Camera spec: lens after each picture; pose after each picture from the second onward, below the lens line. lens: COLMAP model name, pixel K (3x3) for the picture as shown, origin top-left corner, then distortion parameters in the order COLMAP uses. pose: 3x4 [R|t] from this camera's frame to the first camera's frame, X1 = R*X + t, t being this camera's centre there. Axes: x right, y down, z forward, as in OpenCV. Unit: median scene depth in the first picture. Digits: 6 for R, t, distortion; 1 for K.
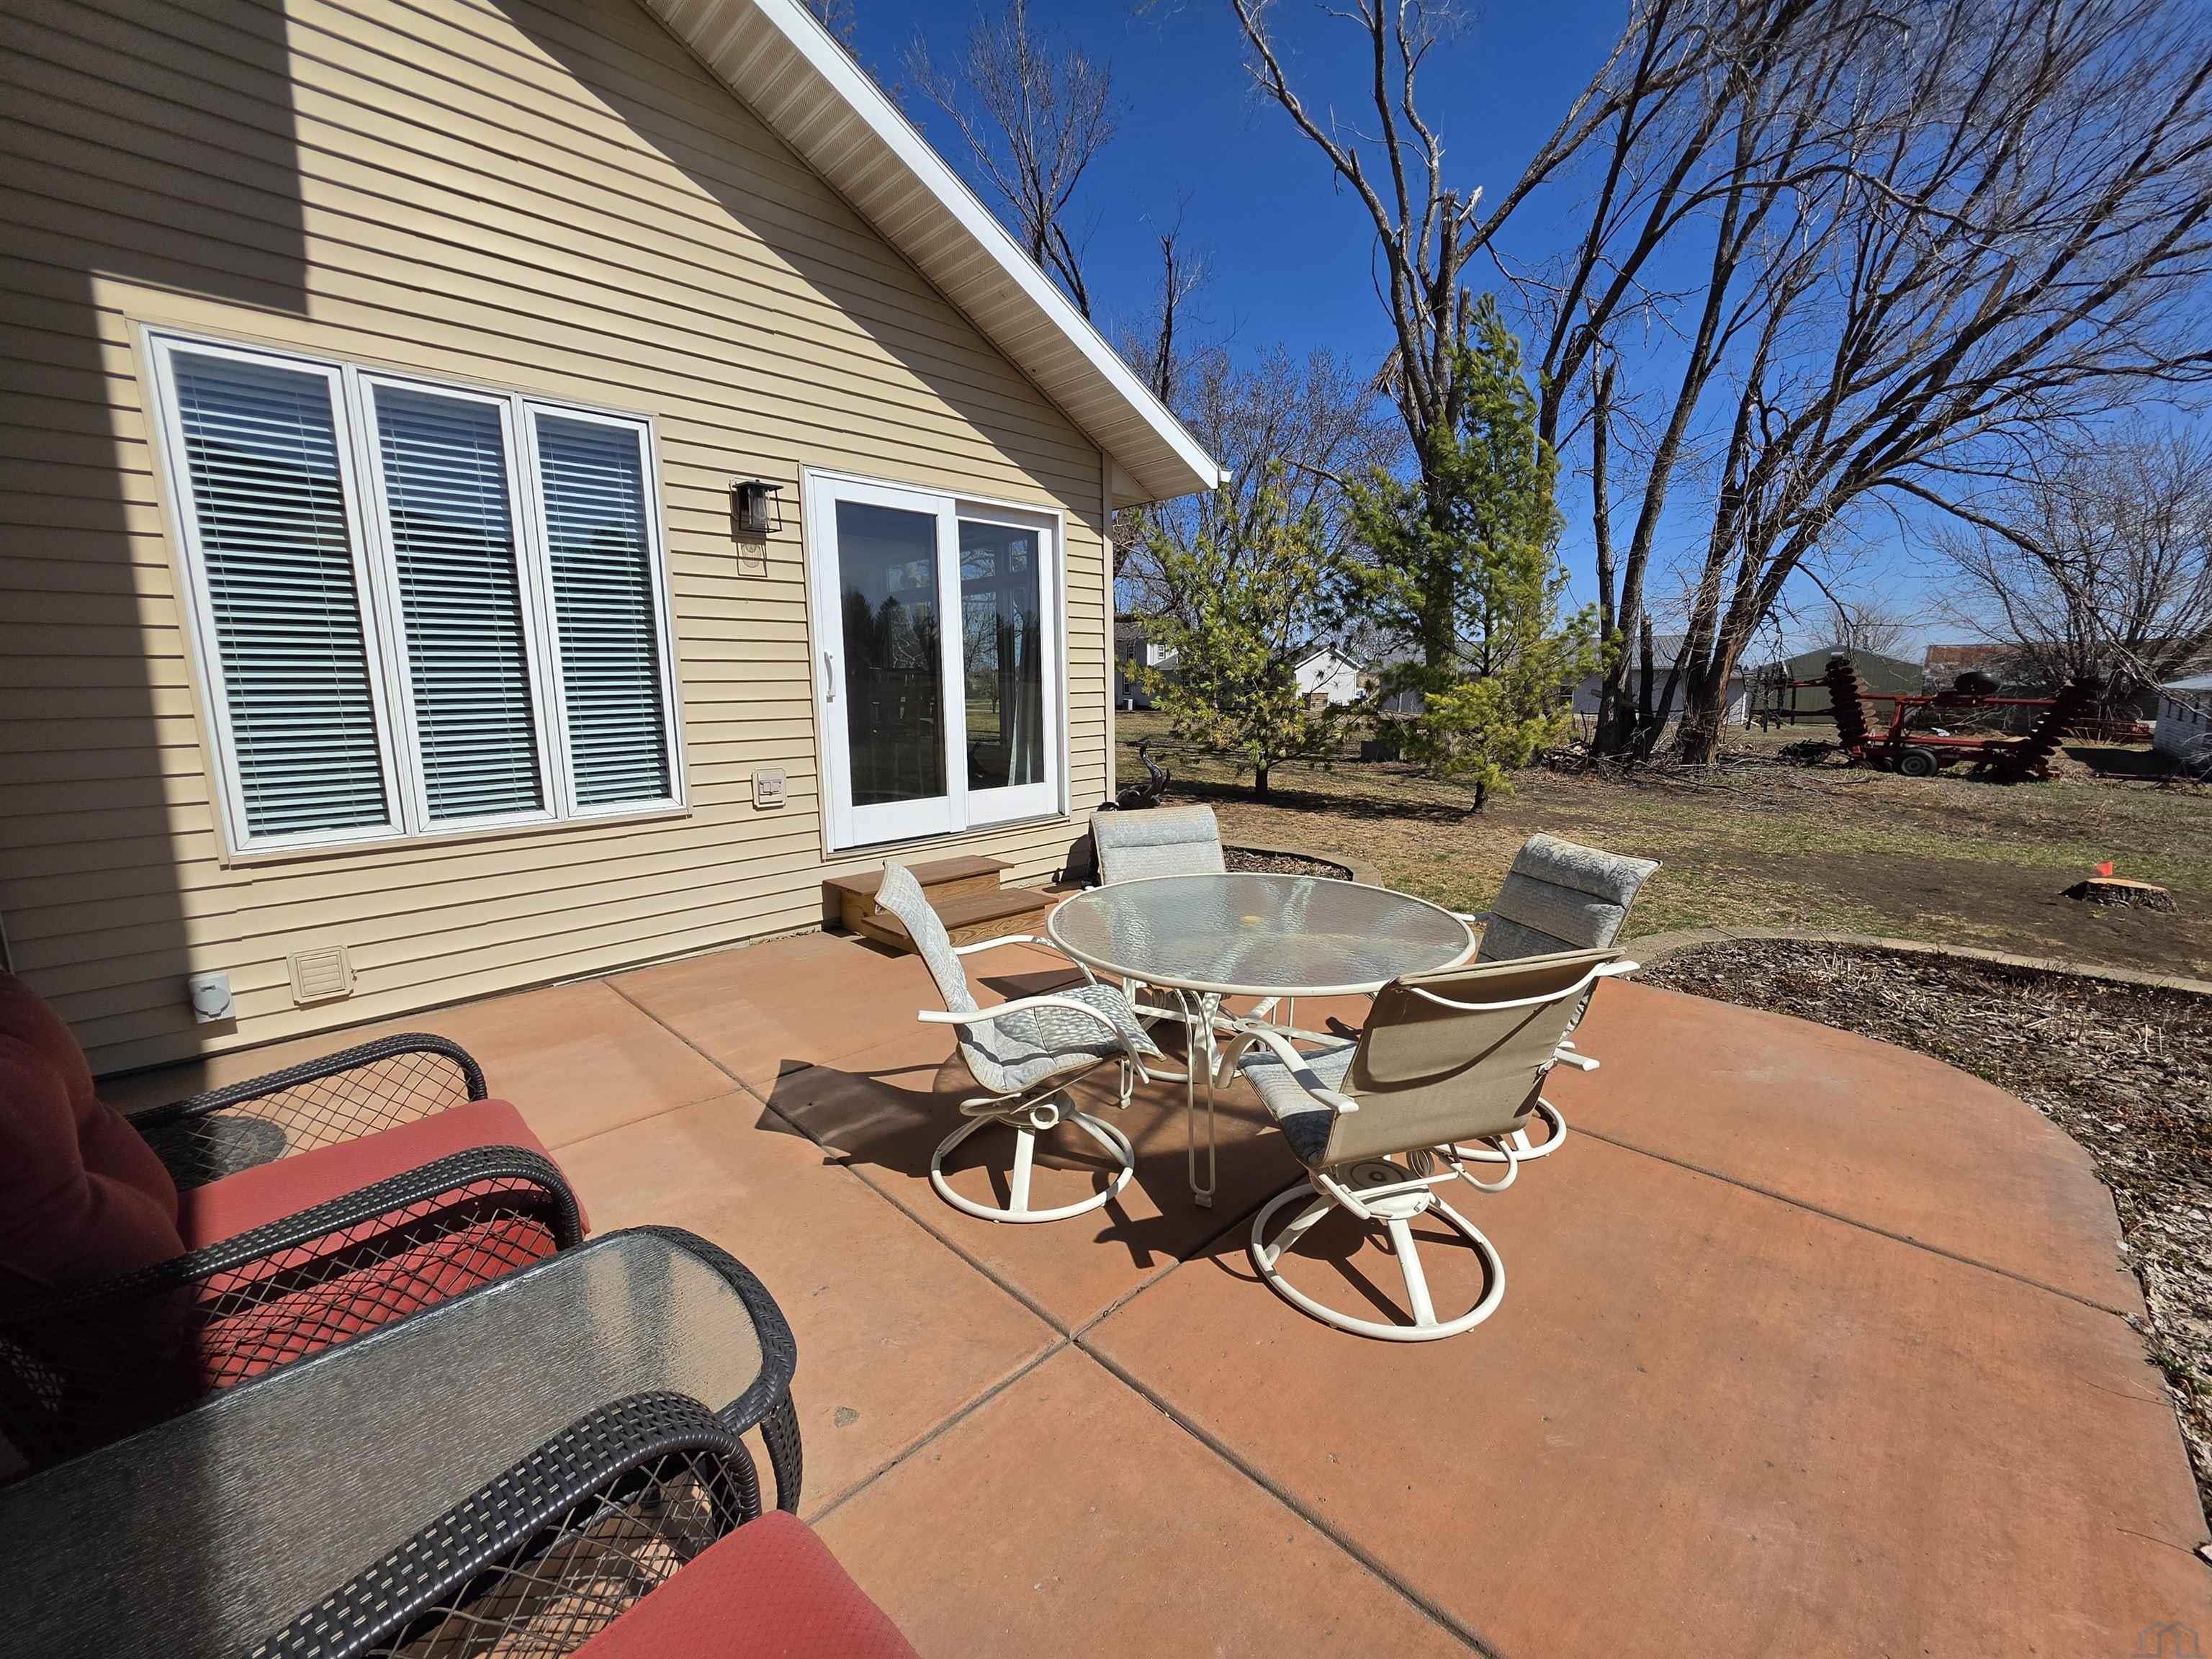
lens RADIAL K [[883.8, 0, 1103.8], [0, 883.8, 822.4], [0, 0, 1]] dist [-0.001837, 0.000153]
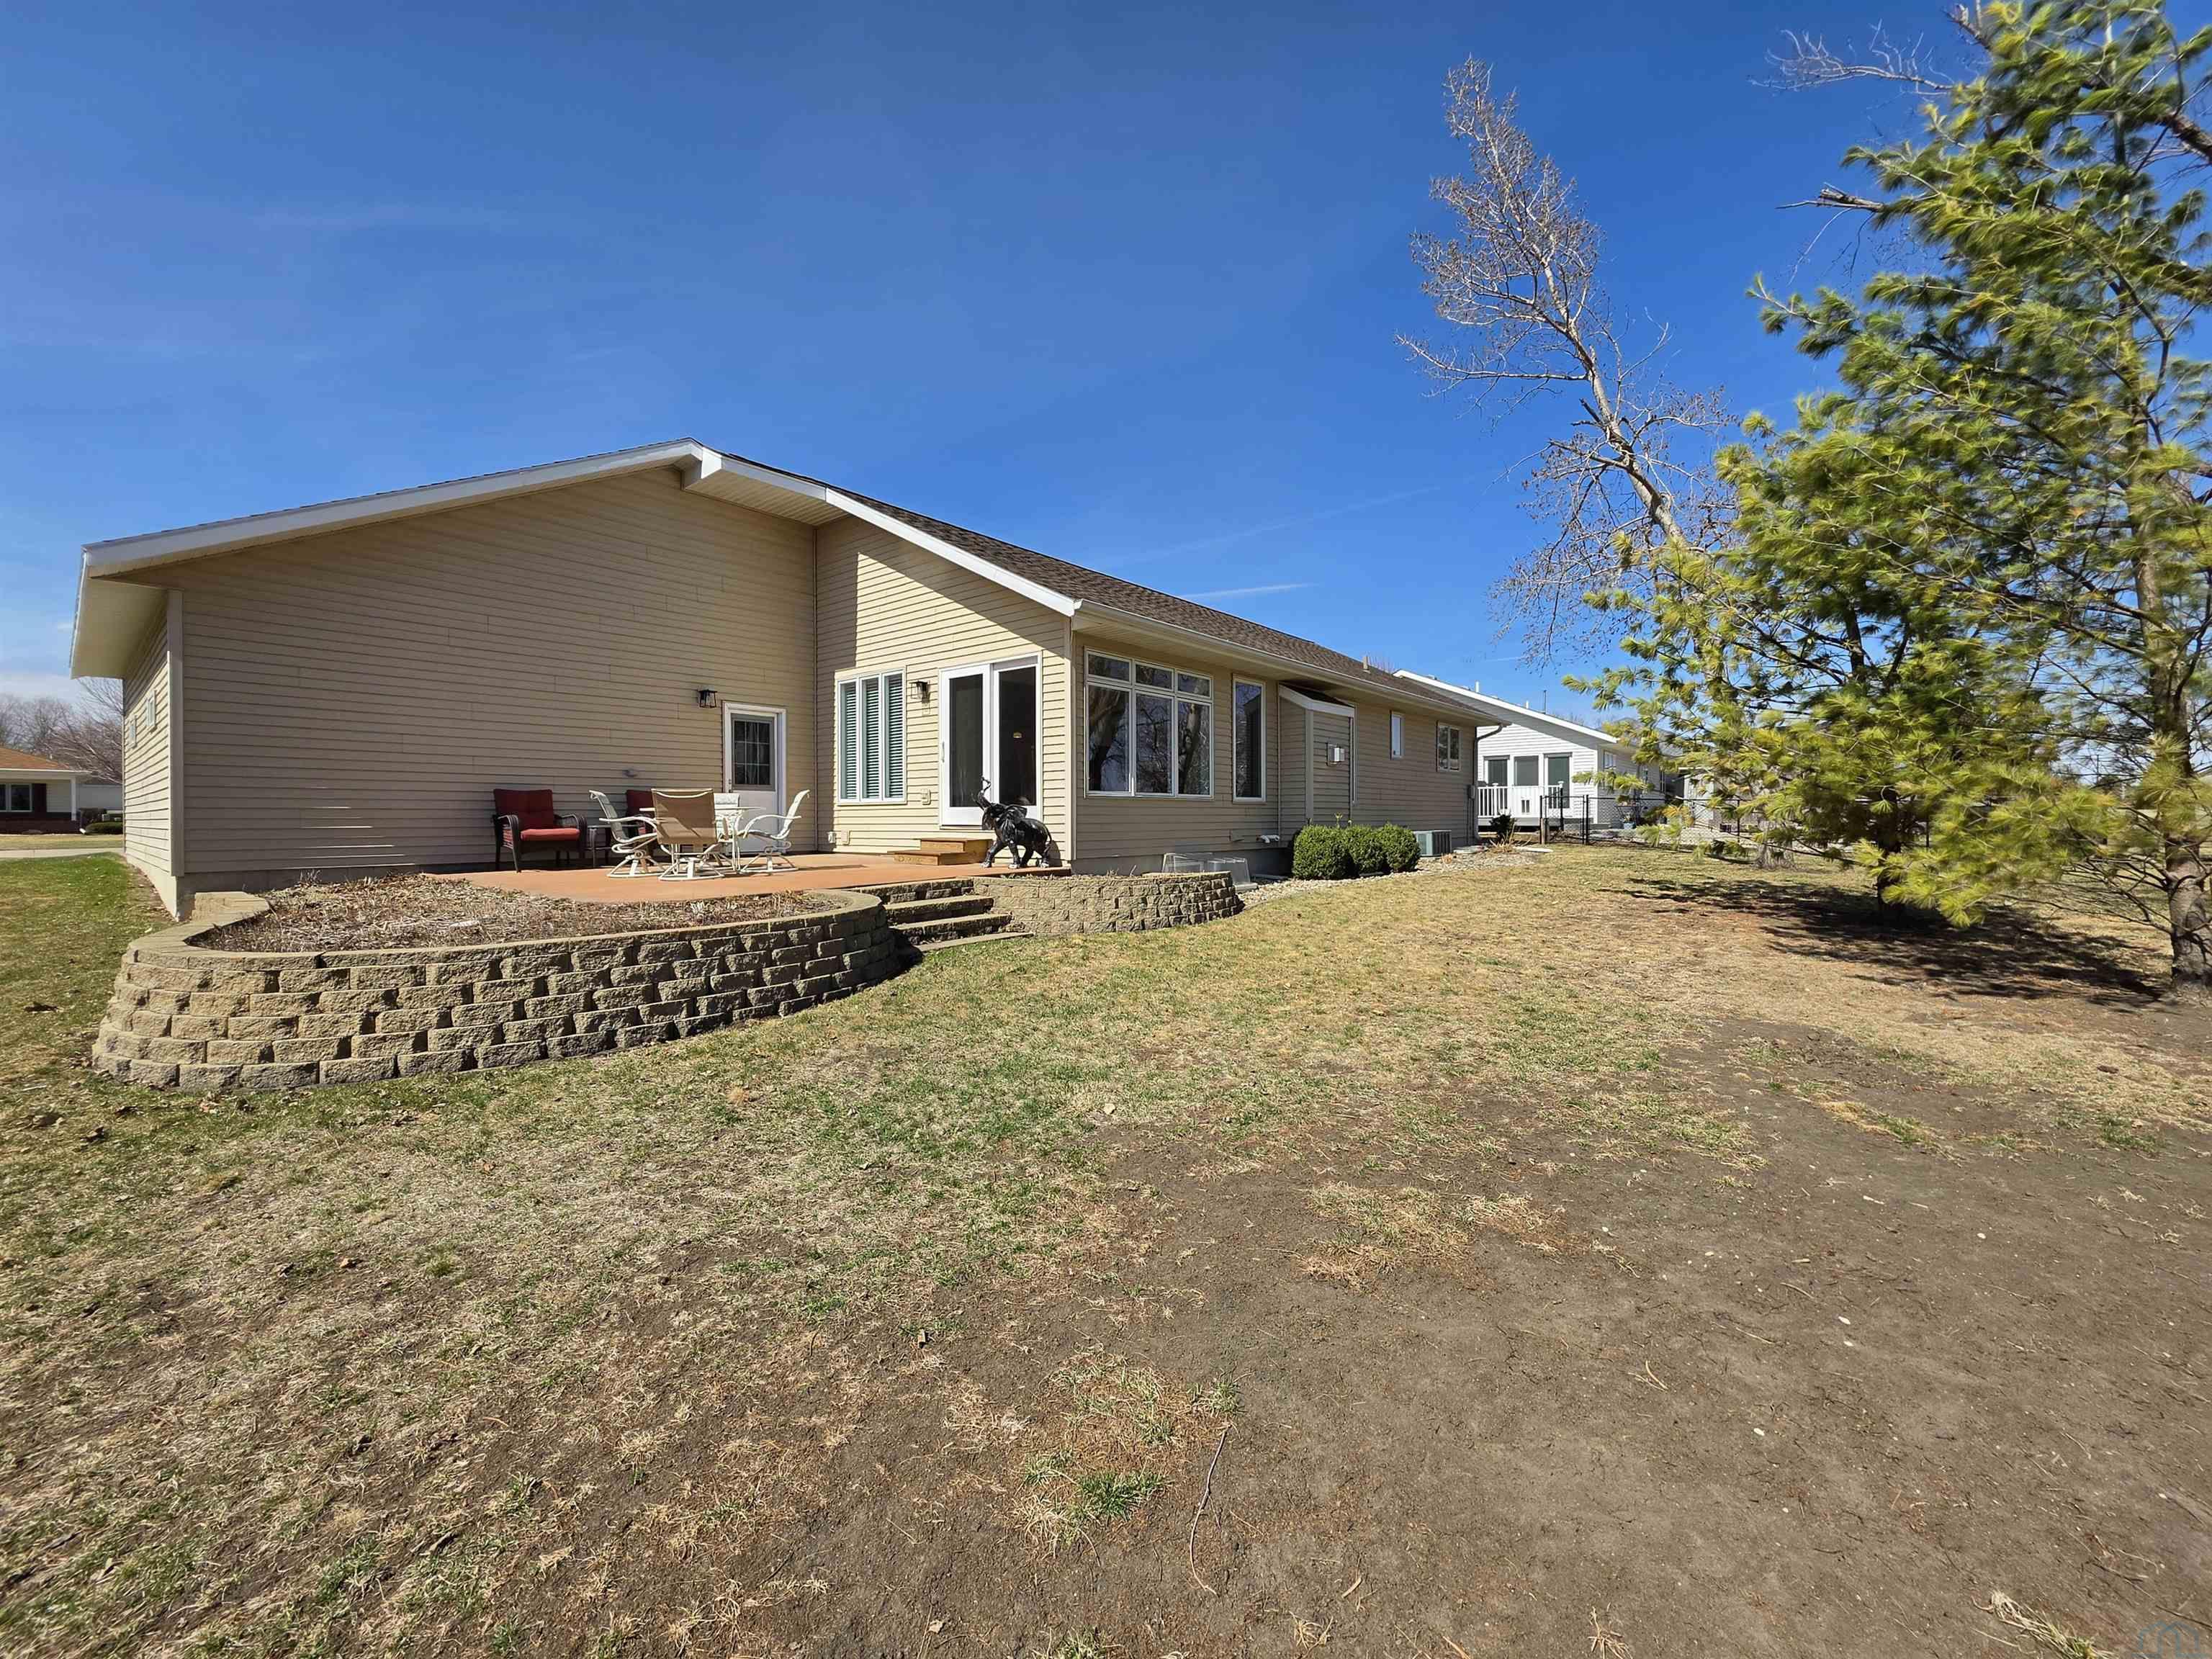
lens RADIAL K [[883.8, 0, 1103.8], [0, 883.8, 822.4], [0, 0, 1]] dist [-0.001837, 0.000153]
pose [[0.085642, 0.024327, -0.996029, 2.518581], [-0.150423, 0.988558, 0.011210, -0.082734], [0.984905, 0.148865, 0.088322, 1.488515]]
